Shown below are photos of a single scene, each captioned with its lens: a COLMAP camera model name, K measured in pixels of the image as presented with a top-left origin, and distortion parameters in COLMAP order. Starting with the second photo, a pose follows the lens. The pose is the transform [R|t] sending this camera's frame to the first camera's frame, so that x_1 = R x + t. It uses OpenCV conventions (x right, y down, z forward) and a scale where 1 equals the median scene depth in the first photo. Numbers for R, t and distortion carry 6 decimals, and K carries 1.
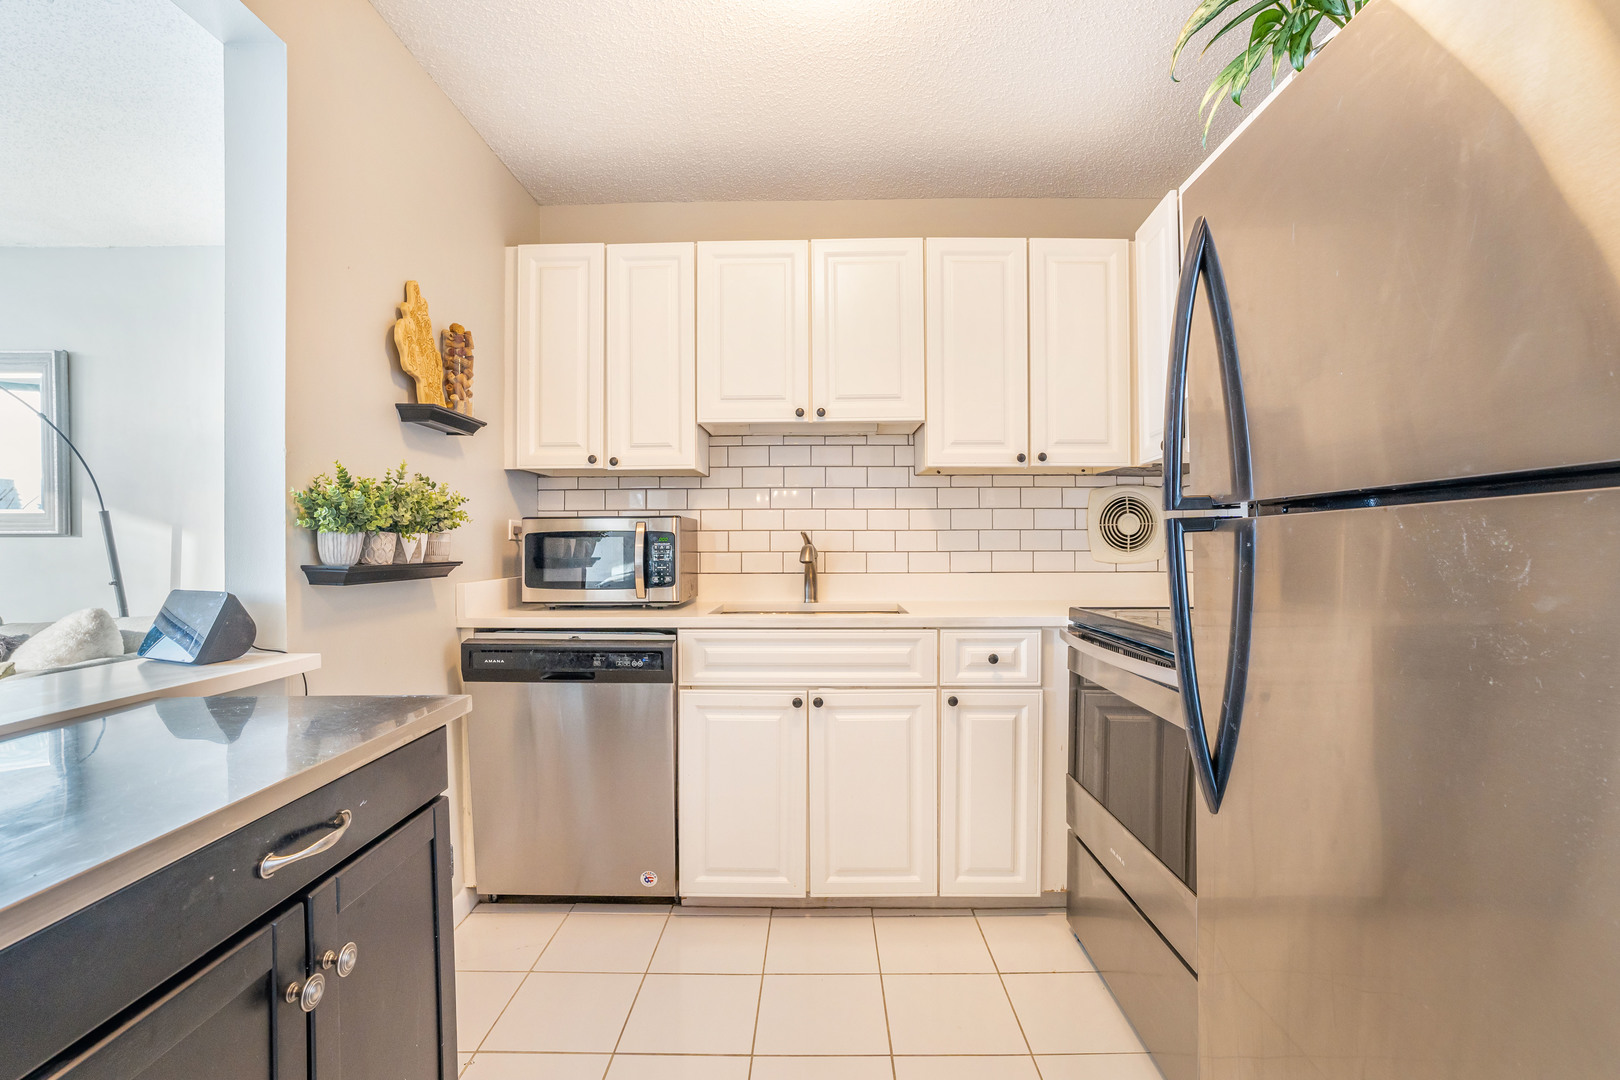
lens RADIAL K [[759.0, 0, 818.3], [0, 759.0, 540.7], [0, 0, 1]] dist [-0.018467, 0.005013]
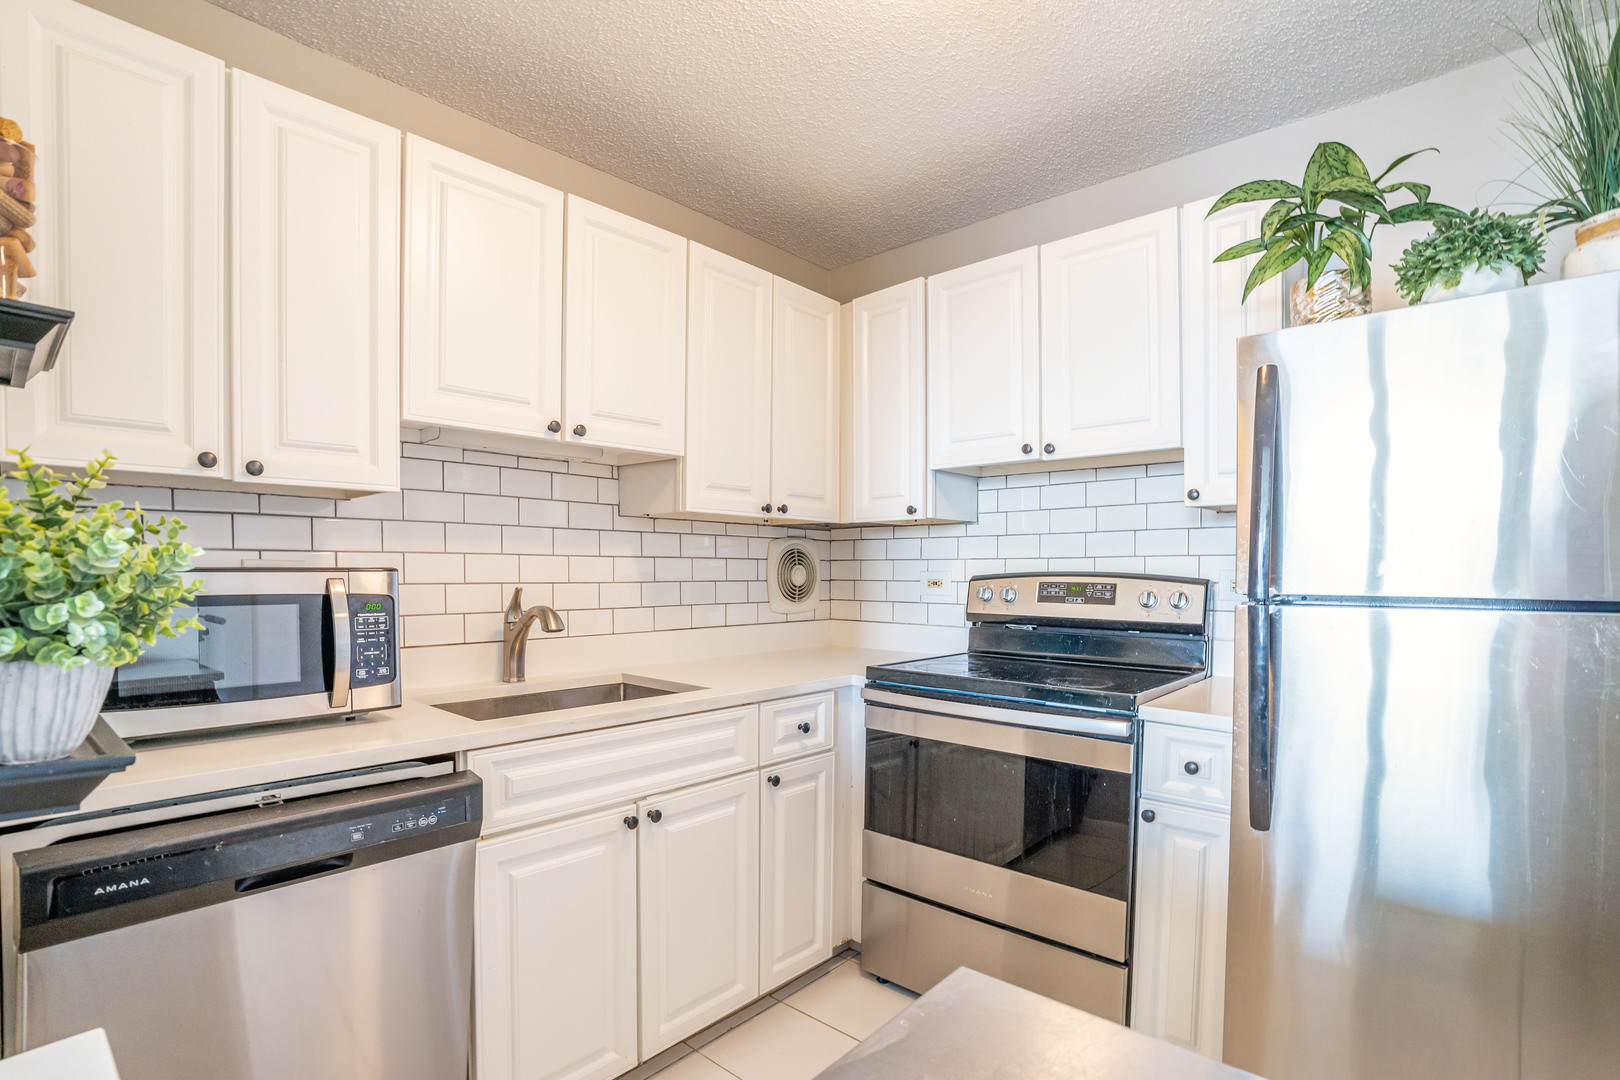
lens RADIAL K [[759.0, 0, 828.6], [0, 759.0, 595.7], [0, 0, 1]] dist [-0.018467, 0.005013]
pose [[0.684952, -0.015263, 0.728428, -0.379038], [-0.010014, 0.999489, 0.030358, -0.031078], [-0.728519, -0.028089, 0.684449, 0.304763]]
